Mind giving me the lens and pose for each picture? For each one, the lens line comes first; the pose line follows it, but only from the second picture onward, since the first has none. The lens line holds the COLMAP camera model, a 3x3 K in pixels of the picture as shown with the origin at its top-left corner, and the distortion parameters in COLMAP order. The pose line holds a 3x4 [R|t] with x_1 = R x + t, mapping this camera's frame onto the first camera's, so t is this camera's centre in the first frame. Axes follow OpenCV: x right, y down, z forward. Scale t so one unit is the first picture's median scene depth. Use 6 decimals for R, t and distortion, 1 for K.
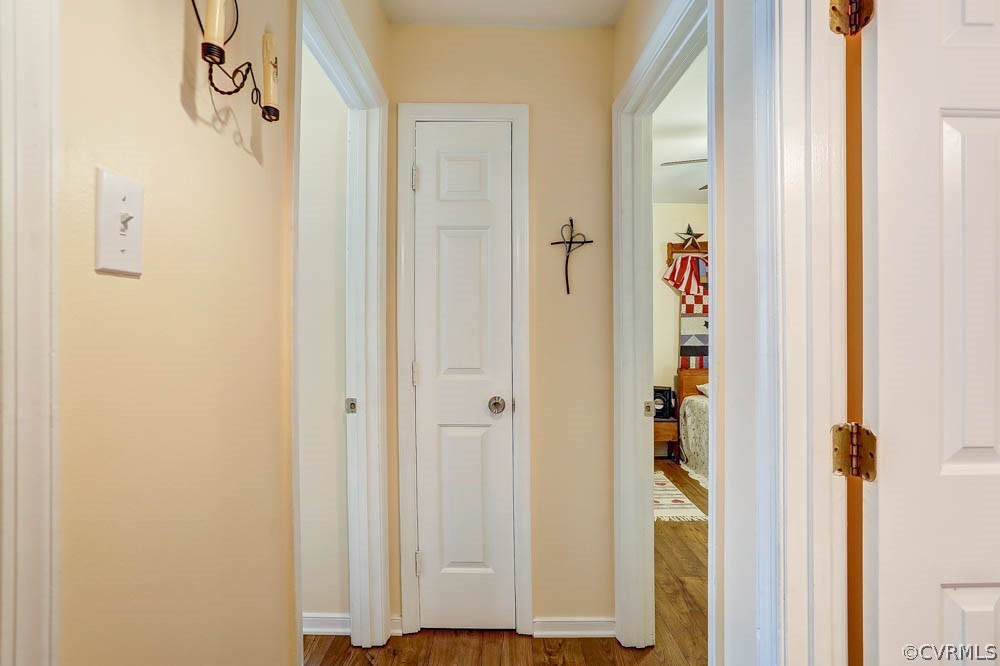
lens RADIAL K [[490.9, 0, 511.0], [0, 490.9, 317.4], [0, 0, 1]] dist [-0.035848, 0.003693]
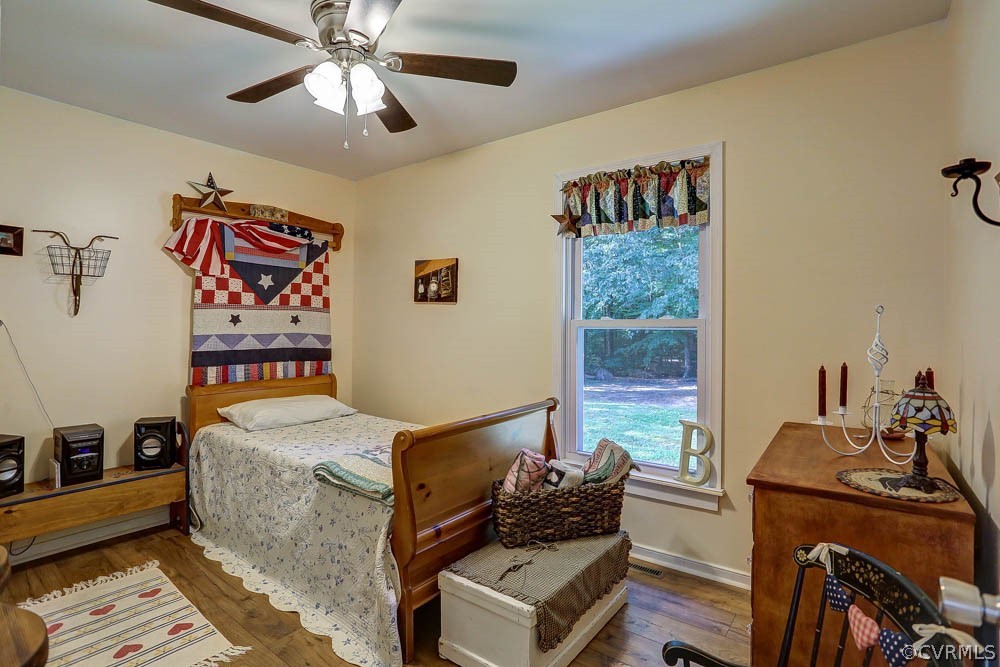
lens RADIAL K [[490.9, 0, 513.7], [0, 490.9, 318.4], [0, 0, 1]] dist [-0.035848, 0.003693]
pose [[0.619385, 0.011638, 0.785001, 0.101767], [-0.013084, 0.999904, -0.004501, 0.010149], [-0.784978, -0.007483, 0.619478, 0.251204]]
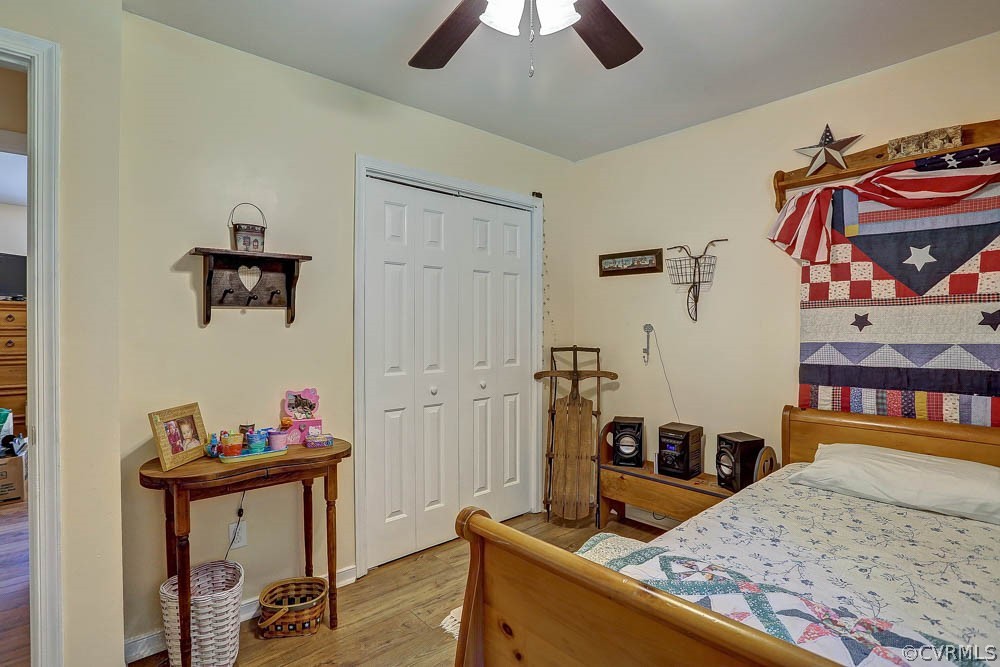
lens RADIAL K [[490.9, 0, 497.2], [0, 490.9, 326.5], [0, 0, 1]] dist [-0.035848, 0.003693]
pose [[0.652193, -0.004985, -0.758036, 0.530197], [0.007147, 0.999974, -0.000427, 0.016655], [0.758019, -0.005139, 0.652212, 0.420265]]
